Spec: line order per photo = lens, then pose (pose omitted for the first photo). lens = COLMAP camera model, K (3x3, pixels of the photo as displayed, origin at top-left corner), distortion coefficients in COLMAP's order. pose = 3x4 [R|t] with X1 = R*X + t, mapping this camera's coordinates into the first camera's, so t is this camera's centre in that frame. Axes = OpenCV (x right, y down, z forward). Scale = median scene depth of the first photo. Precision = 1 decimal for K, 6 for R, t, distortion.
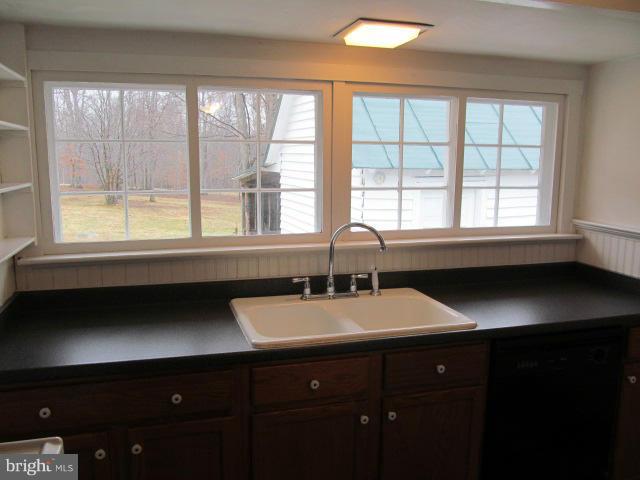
lens RADIAL K [[544.3, 0, 319.3], [0, 544.3, 231.2], [0, 0, 1]] dist [-0.042524, 0.009143]
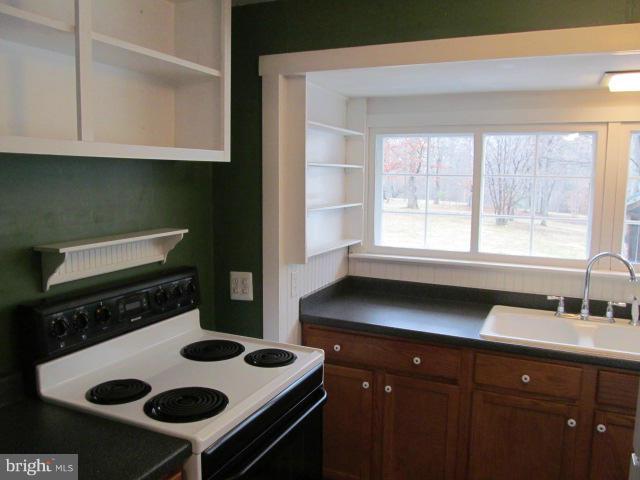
lens RADIAL K [[544.3, 0, 319.3], [0, 544.3, 231.2], [0, 0, 1]] dist [-0.042524, 0.009143]
pose [[0.756921, 0.074906, -0.649200, 0.325565], [-0.102340, 0.994739, -0.004546, 0.005756], [0.645444, 0.069880, 0.760604, -0.195120]]
